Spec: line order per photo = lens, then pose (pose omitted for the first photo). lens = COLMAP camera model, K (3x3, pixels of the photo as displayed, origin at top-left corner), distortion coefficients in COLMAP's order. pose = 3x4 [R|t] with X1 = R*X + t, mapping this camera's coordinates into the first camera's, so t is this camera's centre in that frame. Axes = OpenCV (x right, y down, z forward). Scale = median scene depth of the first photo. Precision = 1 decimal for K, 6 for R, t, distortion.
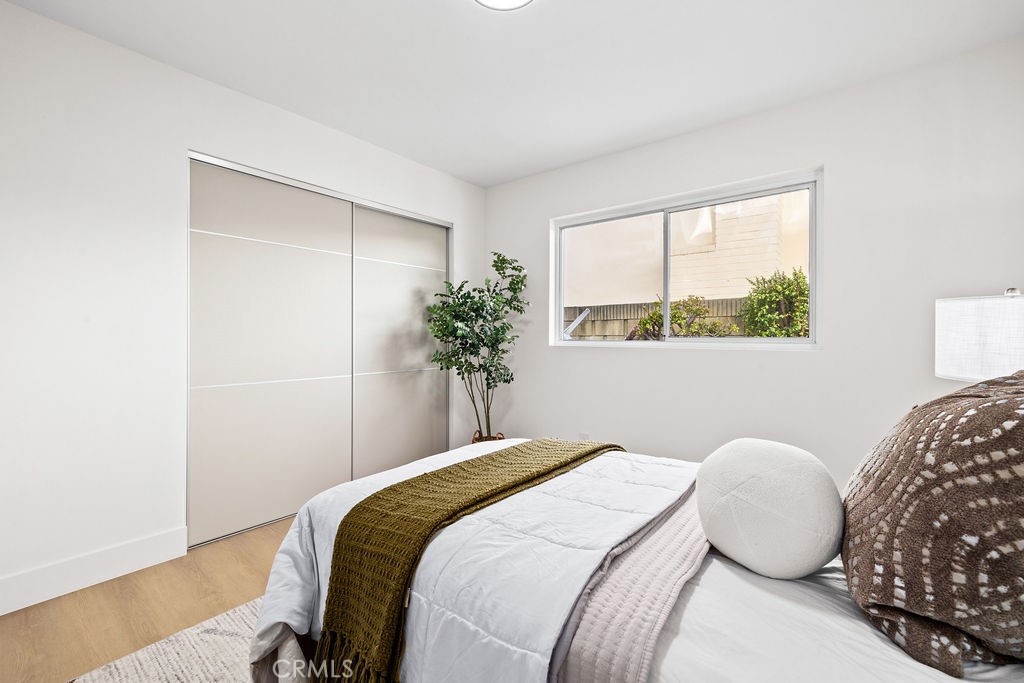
lens RADIAL K [[430.9, 0, 510.8], [0, 430.9, 339.0], [0, 0, 1]] dist [0.000303, 0.000829]
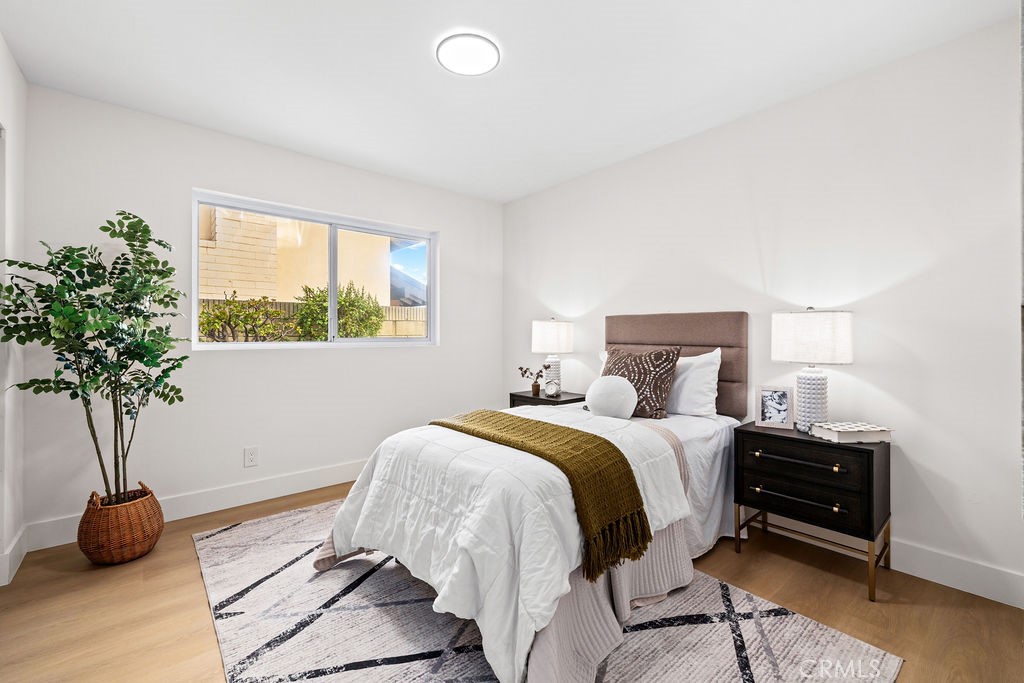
lens RADIAL K [[430.9, 0, 511.4], [0, 430.9, 339.7], [0, 0, 1]] dist [0.000303, 0.000829]
pose [[0.187709, -0.010969, 0.982163, -0.664101], [0.011579, 0.999893, 0.008954, -0.004594], [-0.982156, 0.009692, 0.187816, 0.341984]]
